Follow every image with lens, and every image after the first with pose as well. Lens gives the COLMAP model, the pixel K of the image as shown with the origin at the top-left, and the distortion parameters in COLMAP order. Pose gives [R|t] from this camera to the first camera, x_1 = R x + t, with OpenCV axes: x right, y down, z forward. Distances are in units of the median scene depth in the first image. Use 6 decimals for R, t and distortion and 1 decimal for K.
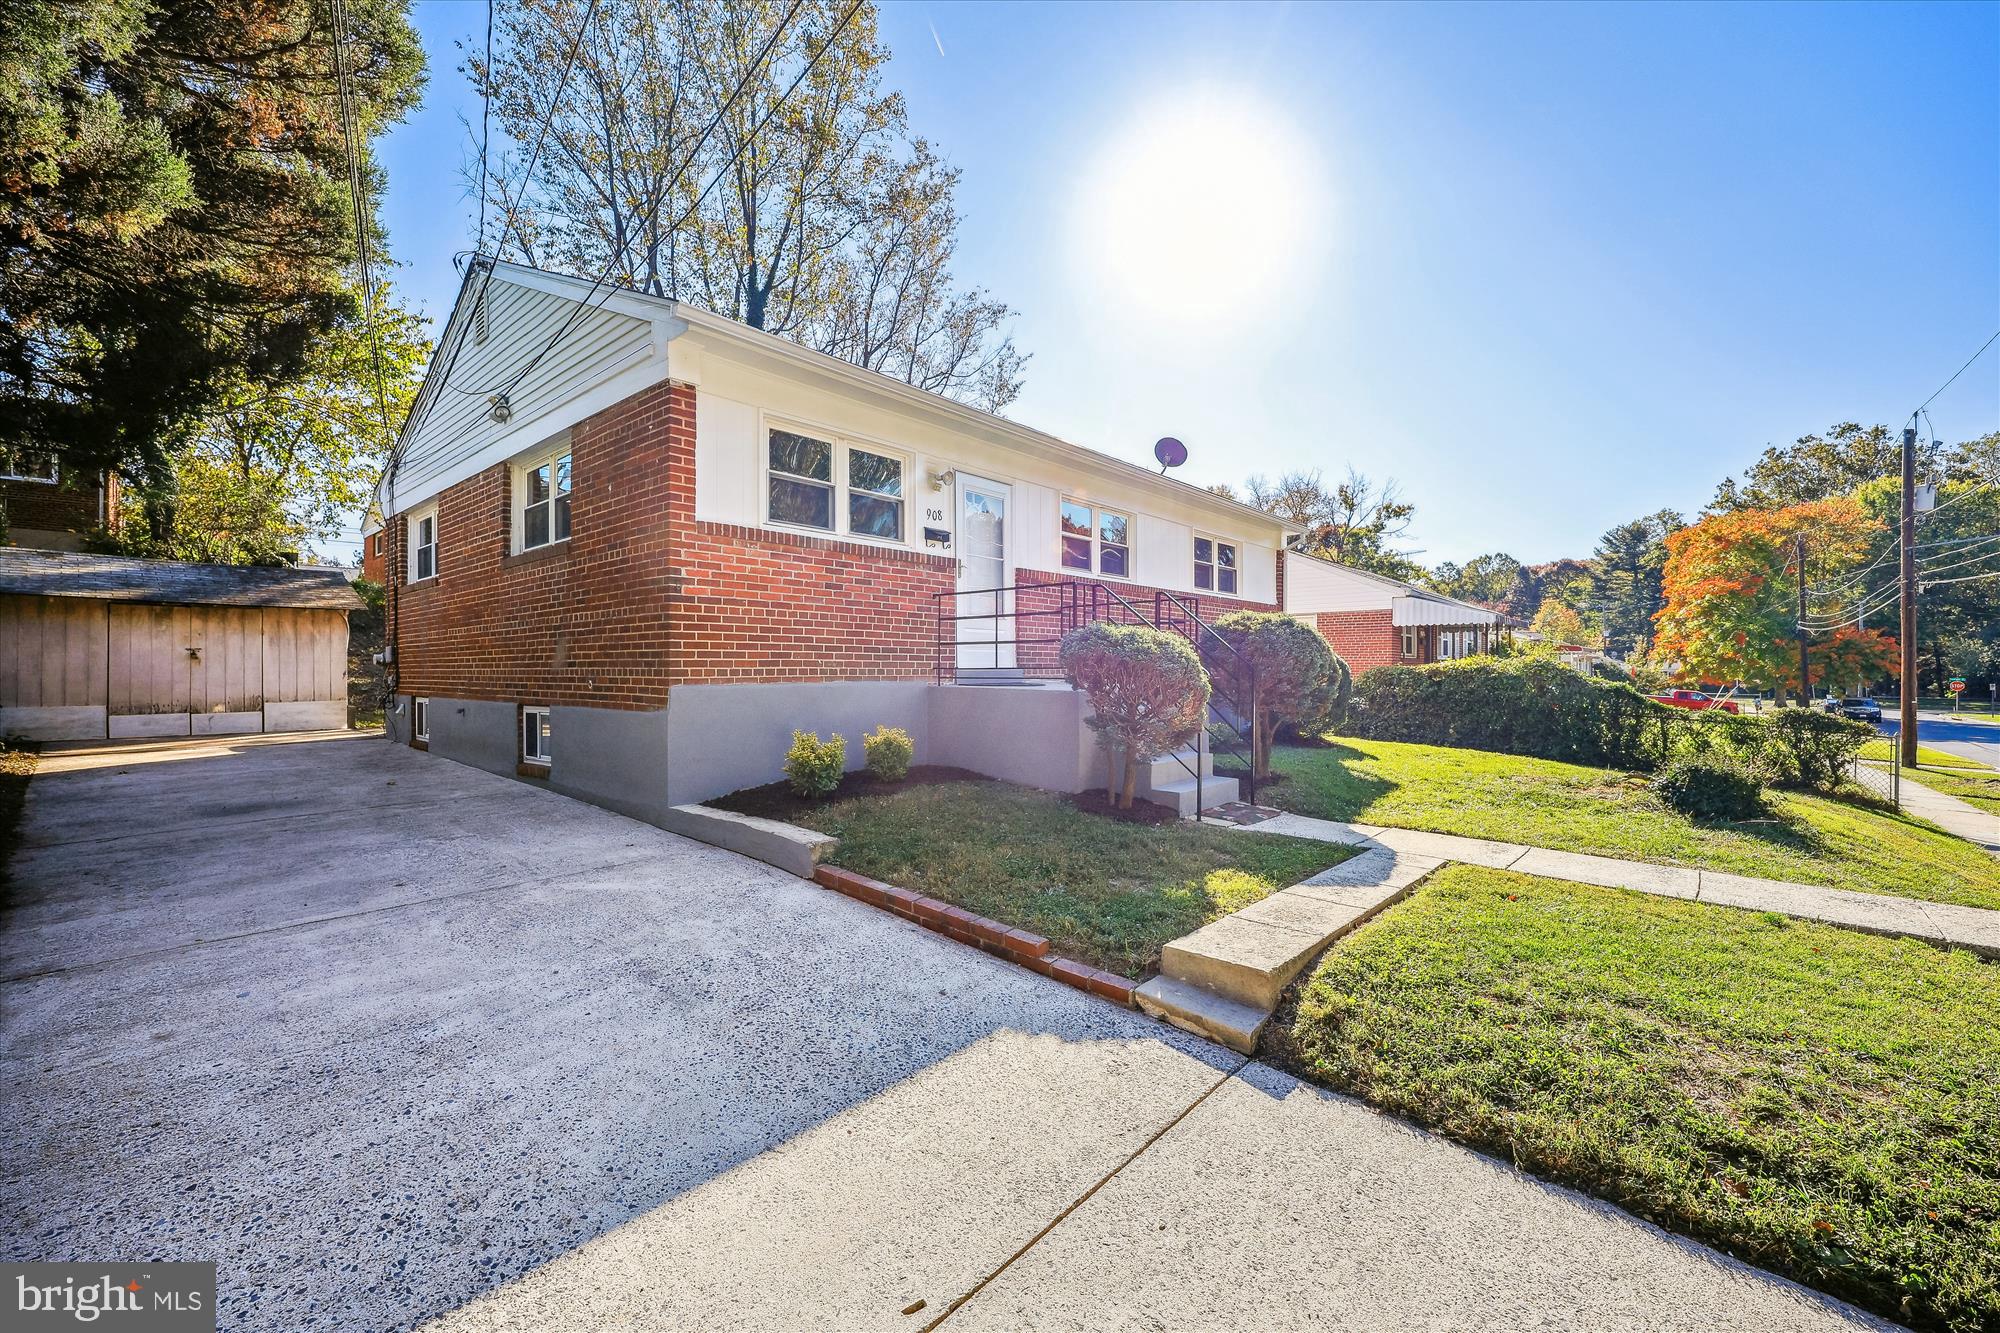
lens RADIAL K [[800.2, 0, 992.5], [0, 800.2, 666.5], [0, 0, 1]] dist [0.003938, 0.000335]
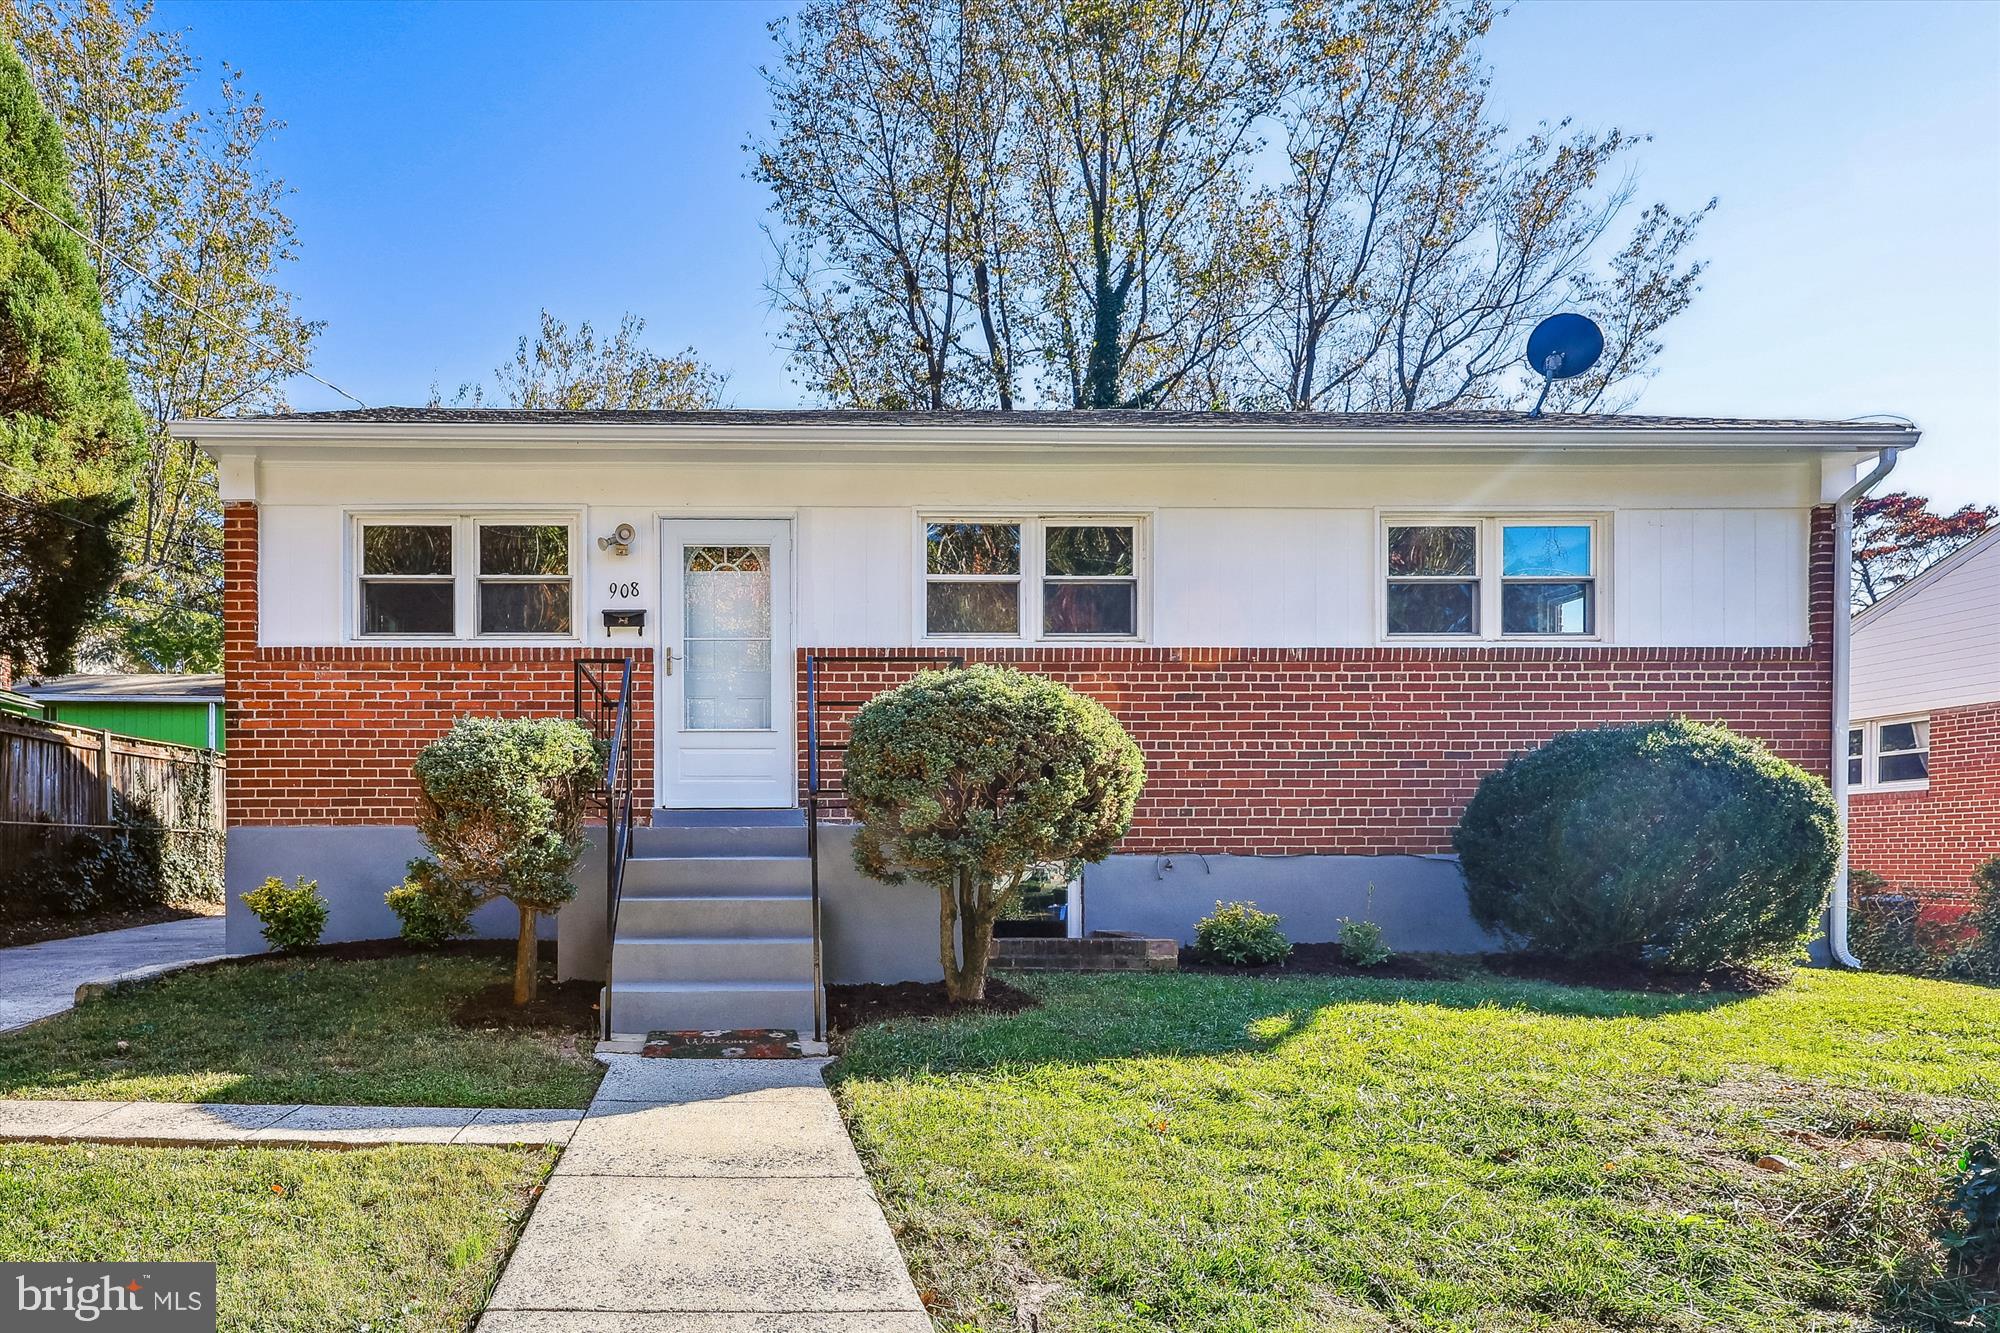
lens RADIAL K [[800.2, 0, 1003.3], [0, 800.2, 808.7], [0, 0, 1]] dist [0.003938, 0.000335]
pose [[0.660828, 0.002838, -0.750532, 0.839754], [0.002194, 0.999981, 0.005713, -0.000535], [0.750534, -0.005423, 0.660810, 0.971958]]
